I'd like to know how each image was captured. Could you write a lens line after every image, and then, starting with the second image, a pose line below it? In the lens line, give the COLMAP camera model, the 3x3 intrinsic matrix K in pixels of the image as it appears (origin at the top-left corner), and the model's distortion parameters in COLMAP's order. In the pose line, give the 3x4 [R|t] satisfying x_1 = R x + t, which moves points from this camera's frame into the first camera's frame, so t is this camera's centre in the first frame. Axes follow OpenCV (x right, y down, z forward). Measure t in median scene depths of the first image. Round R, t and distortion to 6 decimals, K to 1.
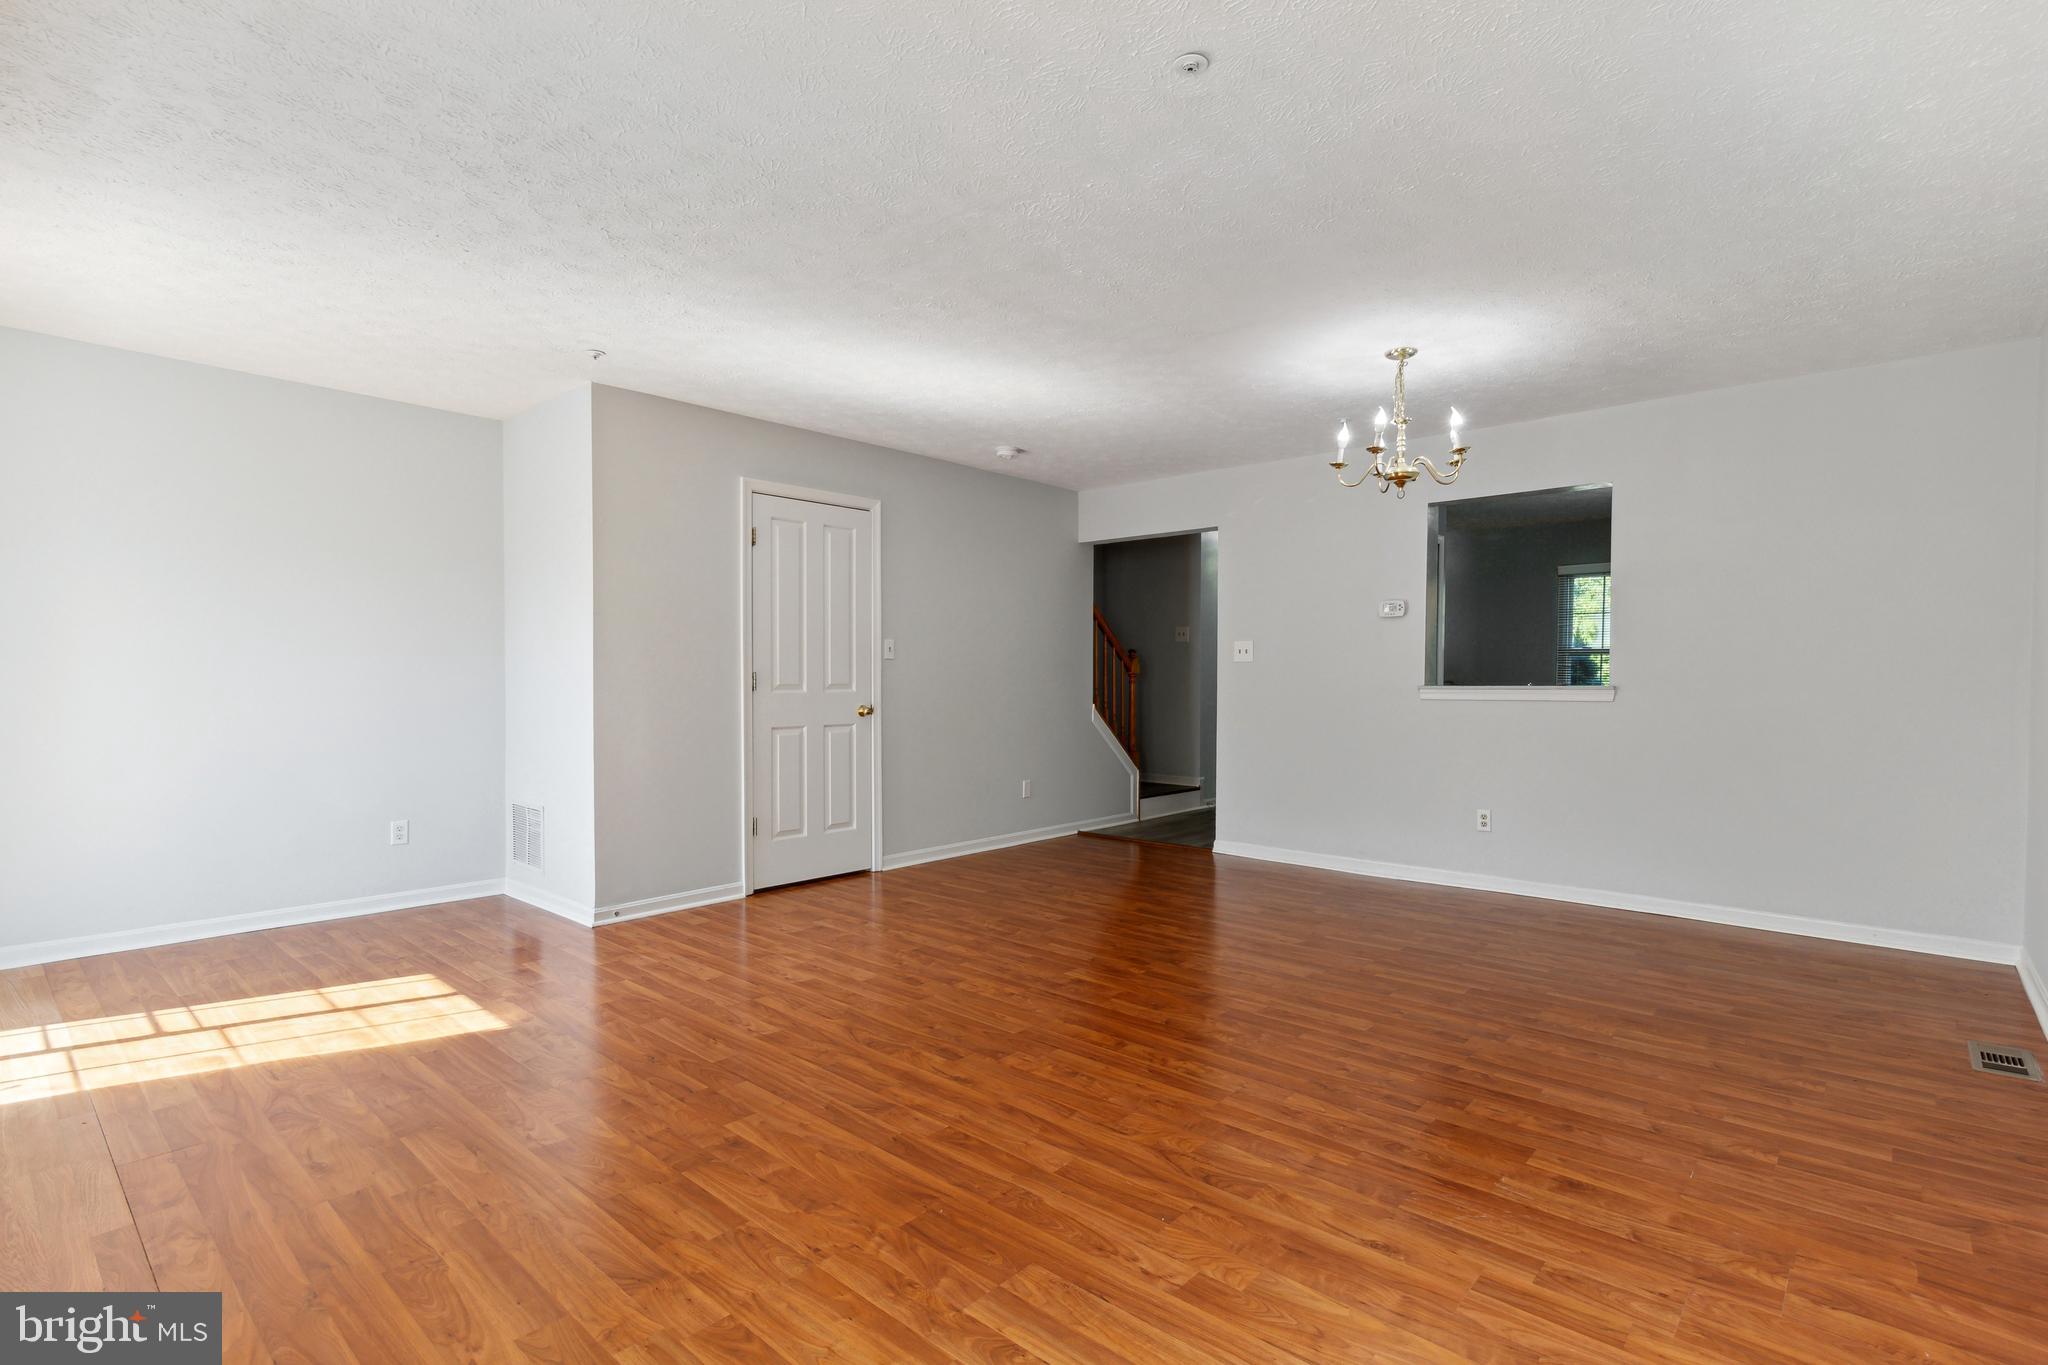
lens RADIAL K [[972.9, 0, 1029.6], [0, 972.9, 682.1], [0, 0, 1]] dist [0.003584, -0.001332]
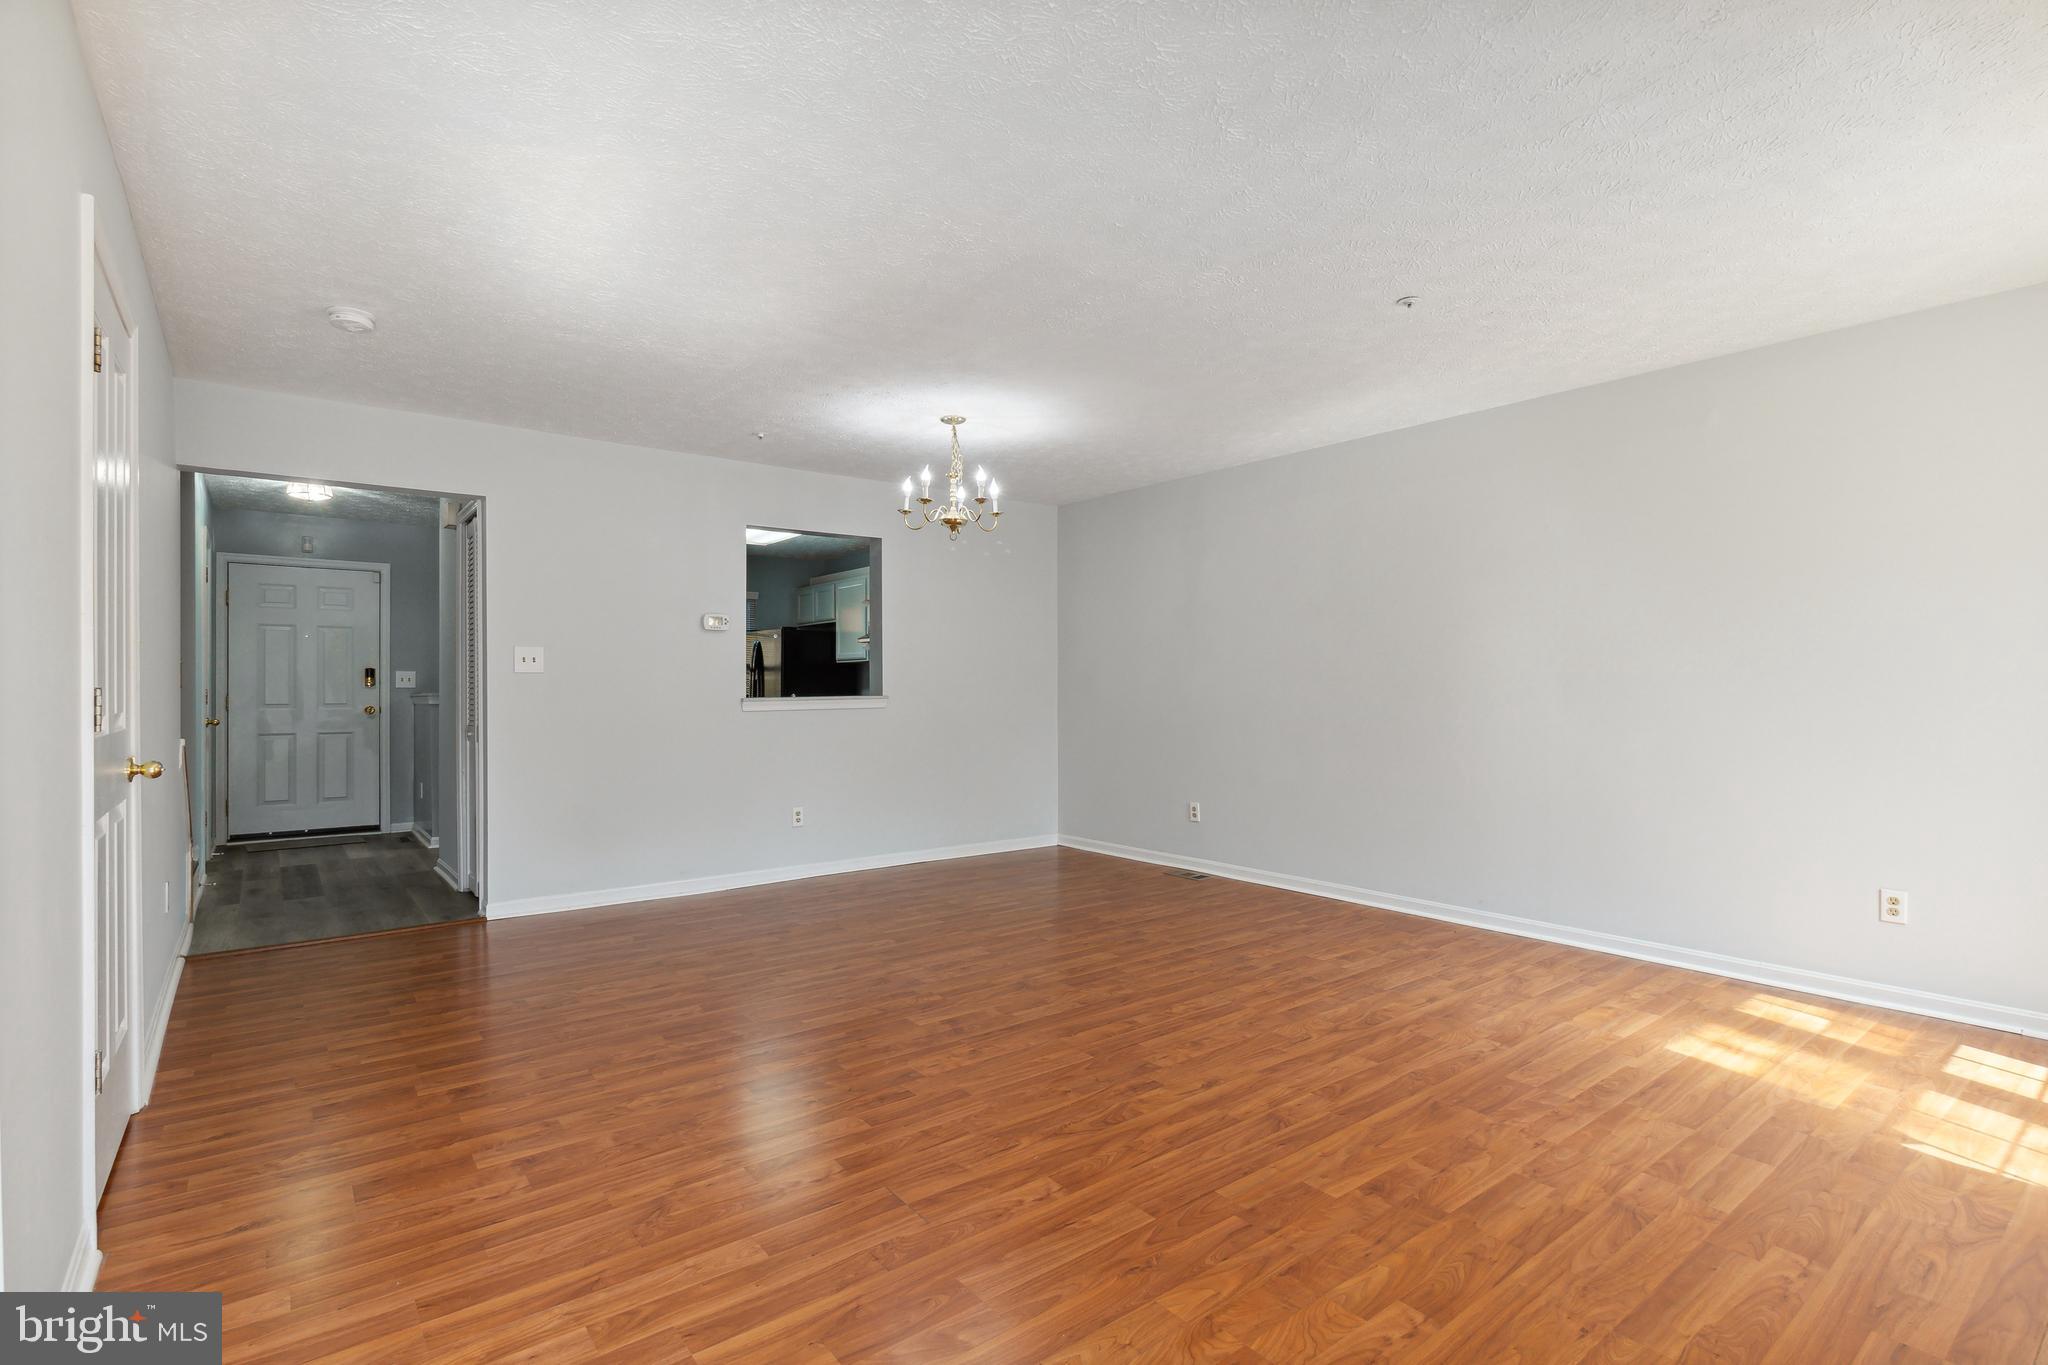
lens RADIAL K [[972.9, 0, 1037.4], [0, 972.9, 683.2], [0, 0, 1]] dist [0.003584, -0.001332]
pose [[0.171147, 0.000751, 0.985245, -1.020736], [0.010472, 0.999942, -0.002581, -0.011259], [-0.985190, 0.010759, 0.171129, 0.919110]]
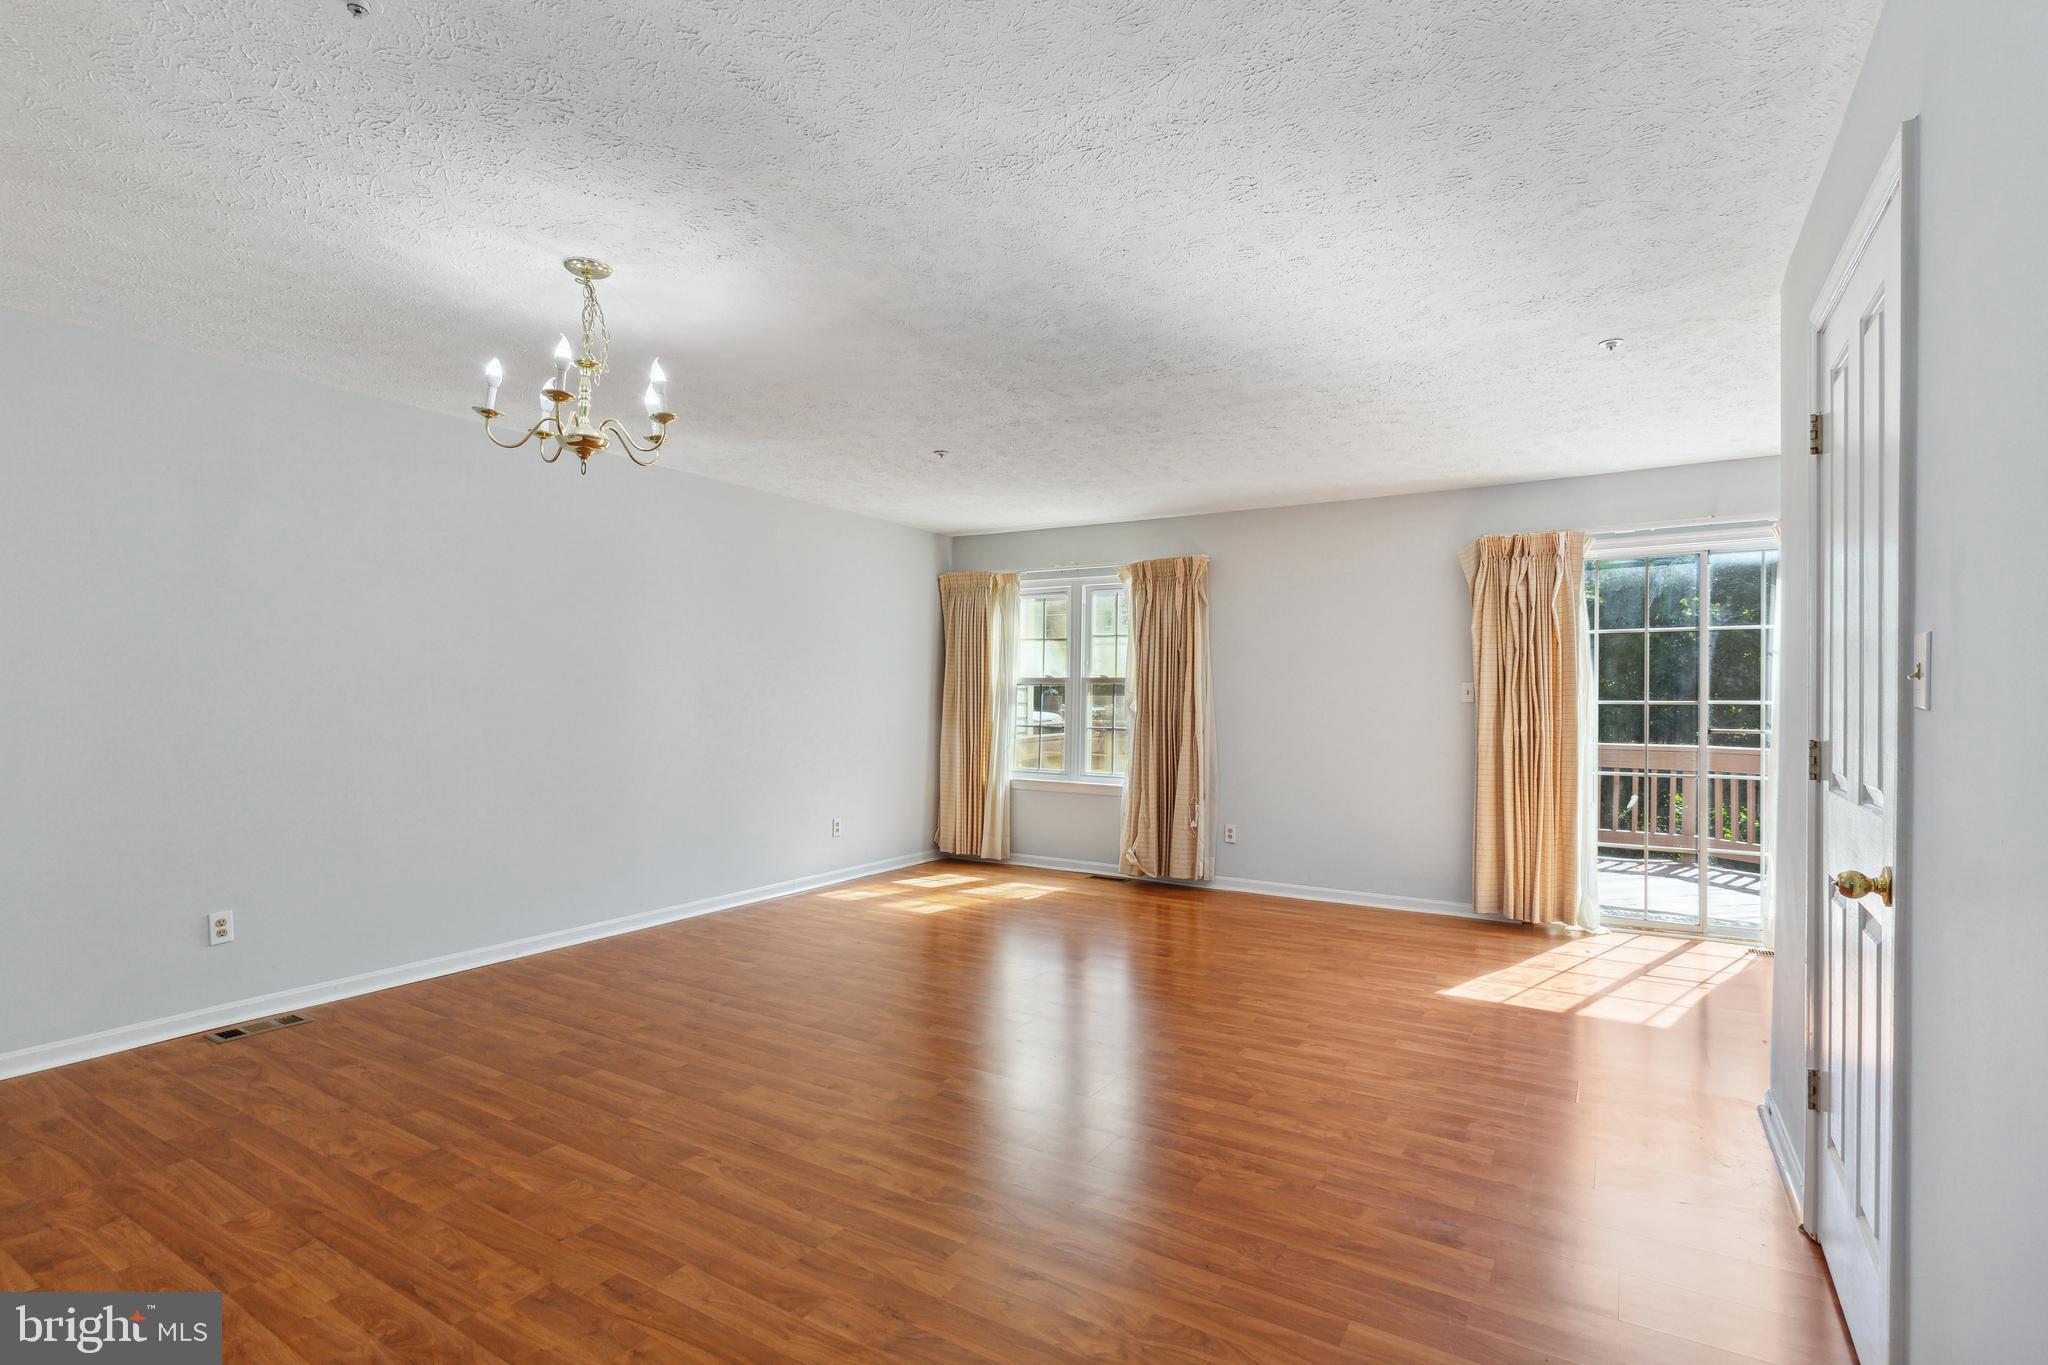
lens RADIAL K [[972.9, 0, 1036.1], [0, 972.9, 688.0], [0, 0, 1]] dist [0.003584, -0.001332]
pose [[-0.983474, -0.009270, -0.180811, 0.245403], [-0.009527, 0.999954, 0.000551, -0.051599], [0.180798, 0.002265, -0.983518, 2.295727]]
